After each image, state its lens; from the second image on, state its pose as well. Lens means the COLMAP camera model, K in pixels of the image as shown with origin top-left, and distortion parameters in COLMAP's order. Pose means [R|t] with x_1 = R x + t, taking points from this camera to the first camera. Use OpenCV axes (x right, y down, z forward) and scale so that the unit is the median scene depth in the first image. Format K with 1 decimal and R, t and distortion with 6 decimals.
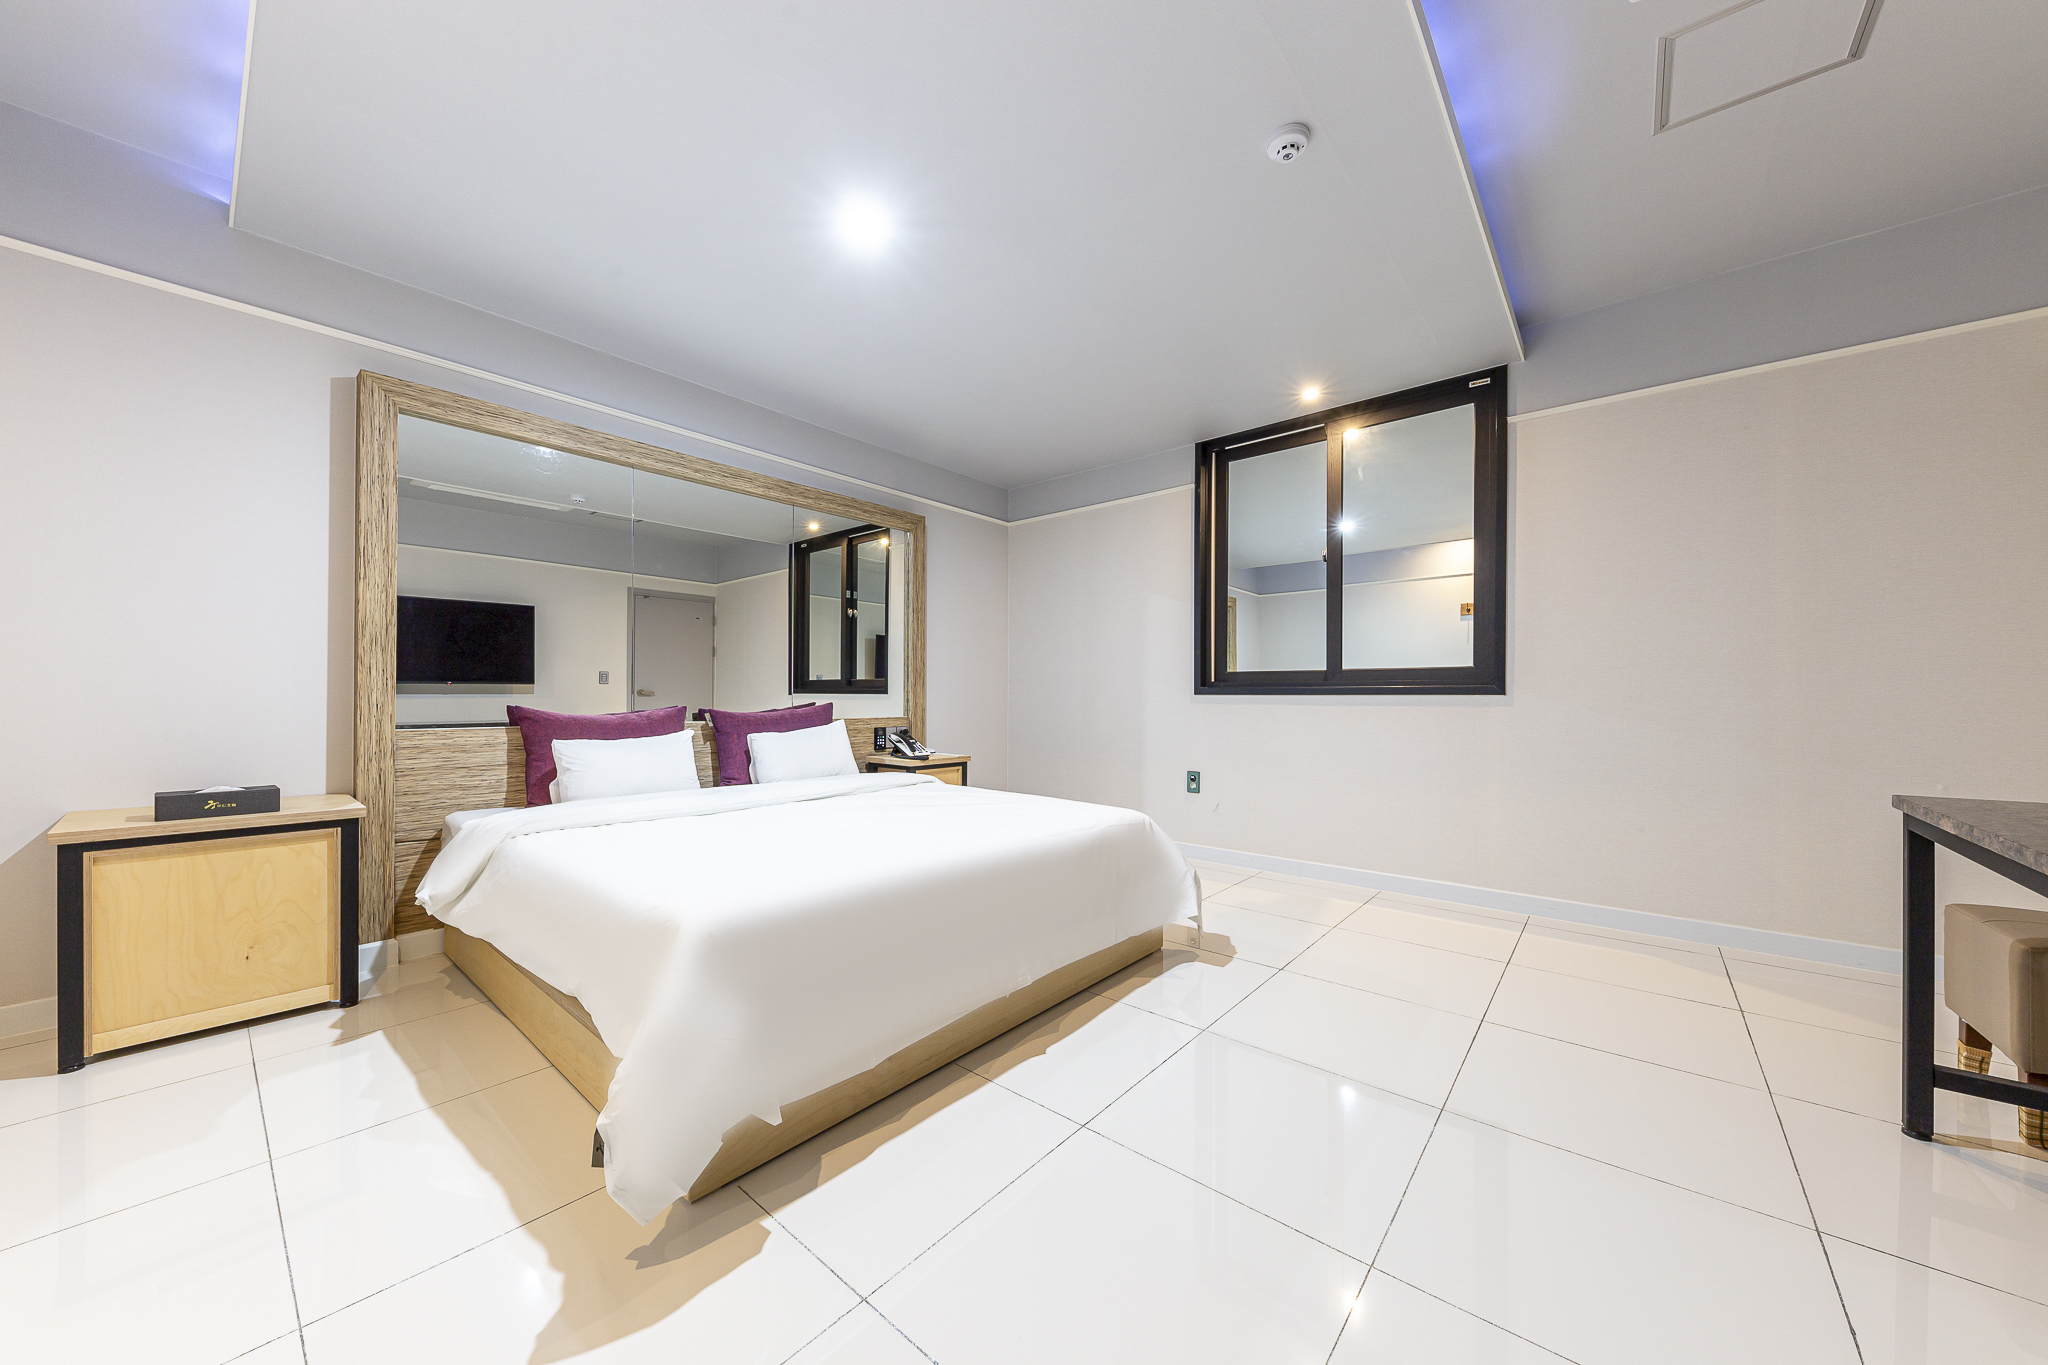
lens RADIAL K [[704.2, 0, 1021.4], [0, 704.2, 692.1], [0, 0, 1]] dist [0.011918, -0.005048]
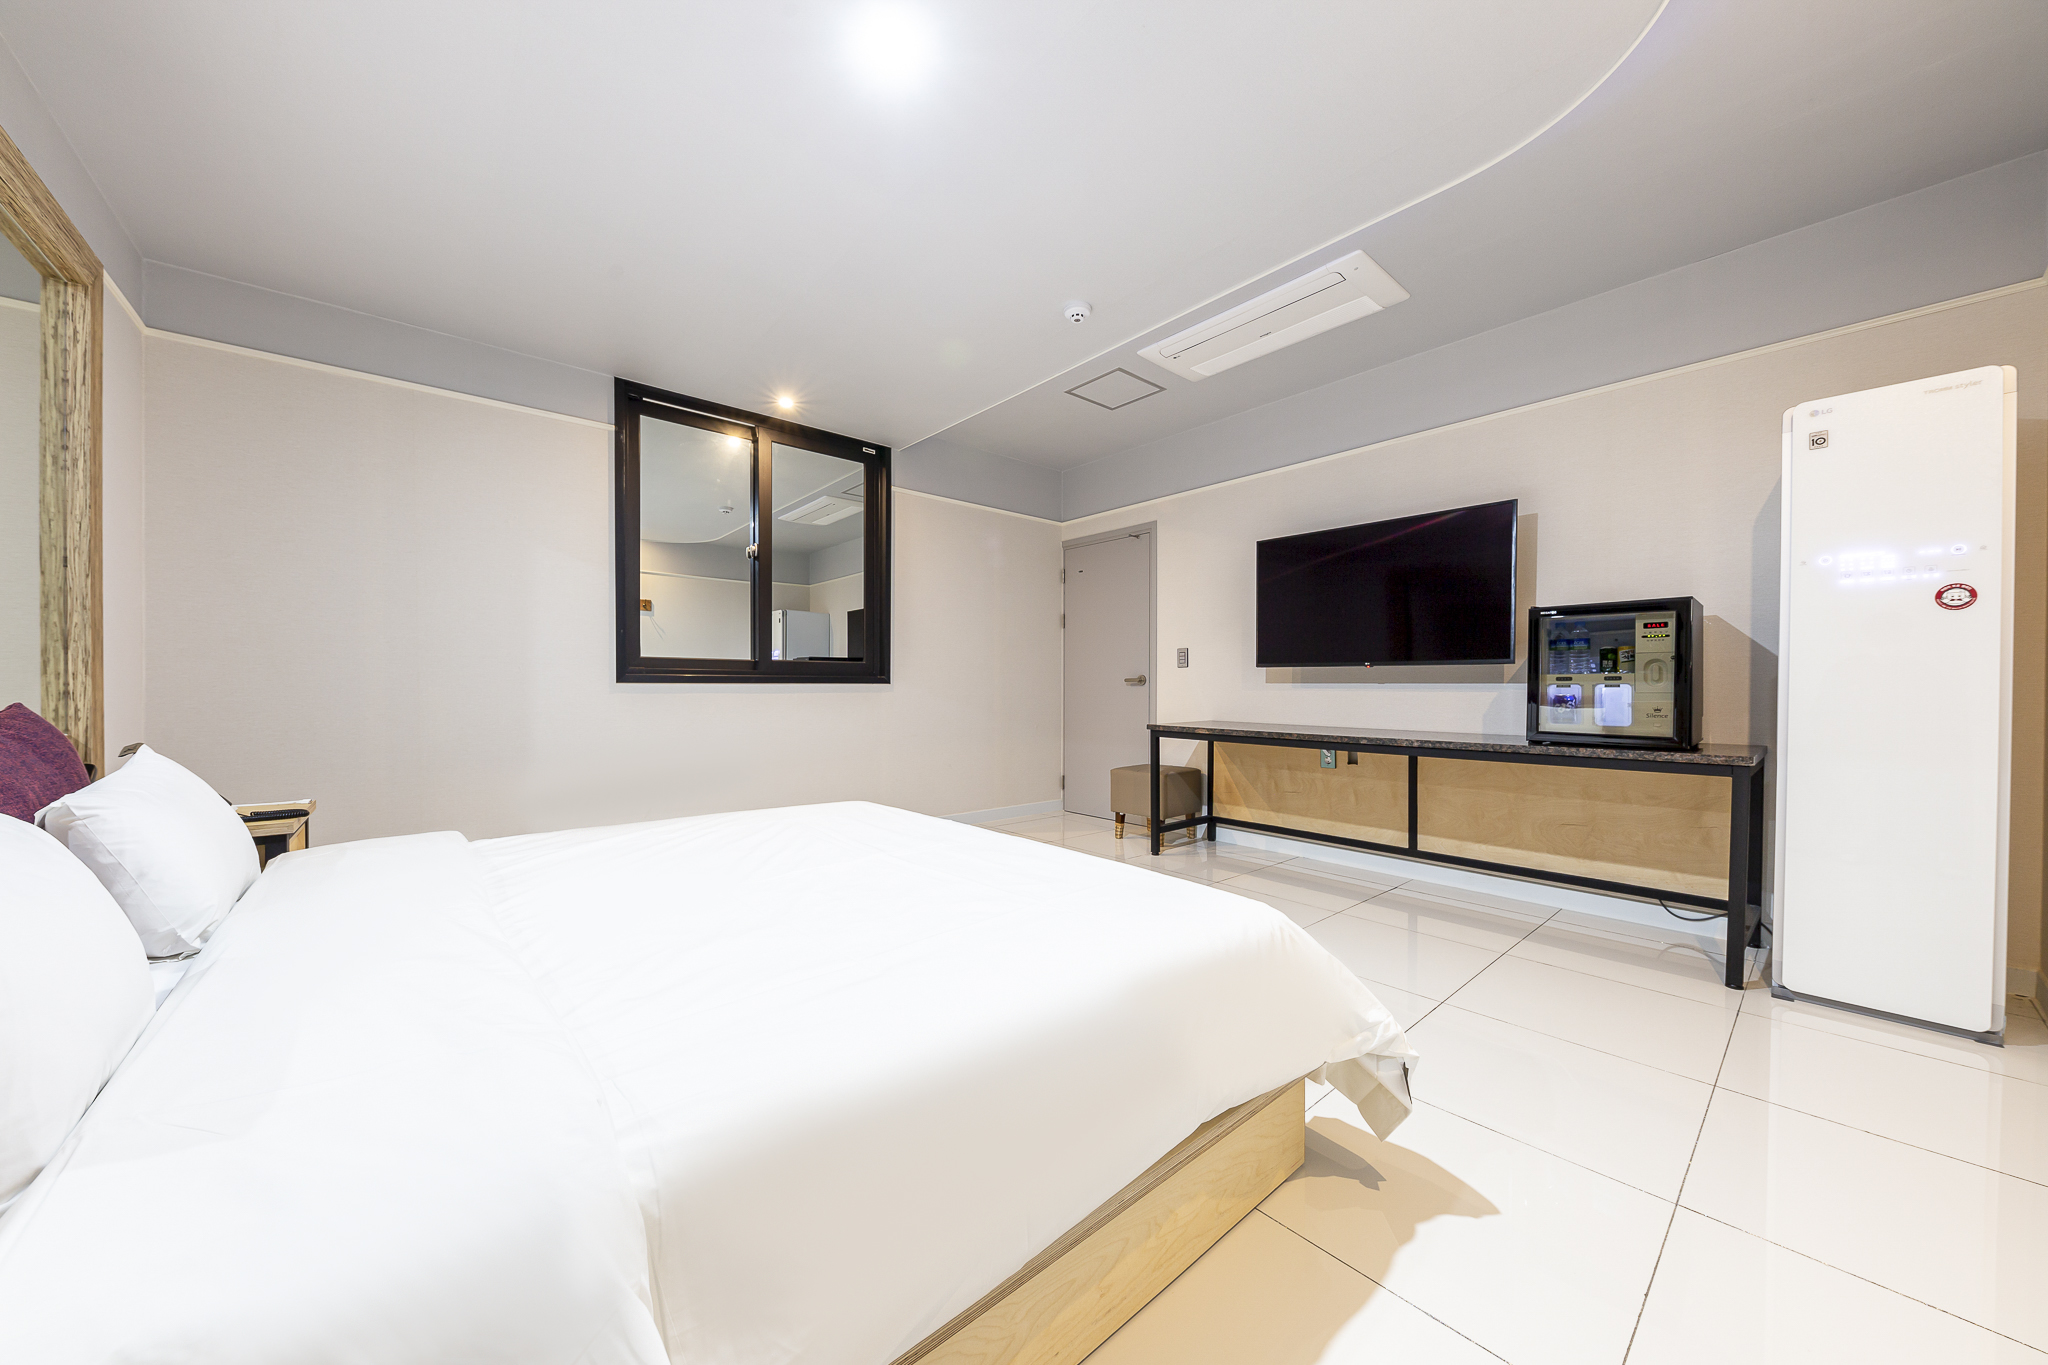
lens RADIAL K [[704.2, 0, 1021.4], [0, 704.2, 692.1], [0, 0, 1]] dist [0.011918, -0.005048]
pose [[0.149596, -0.011118, 0.988685, -1.391417], [-0.005433, 0.999912, 0.012067, 0.005648], [-0.988732, -0.007177, 0.149522, 1.119437]]
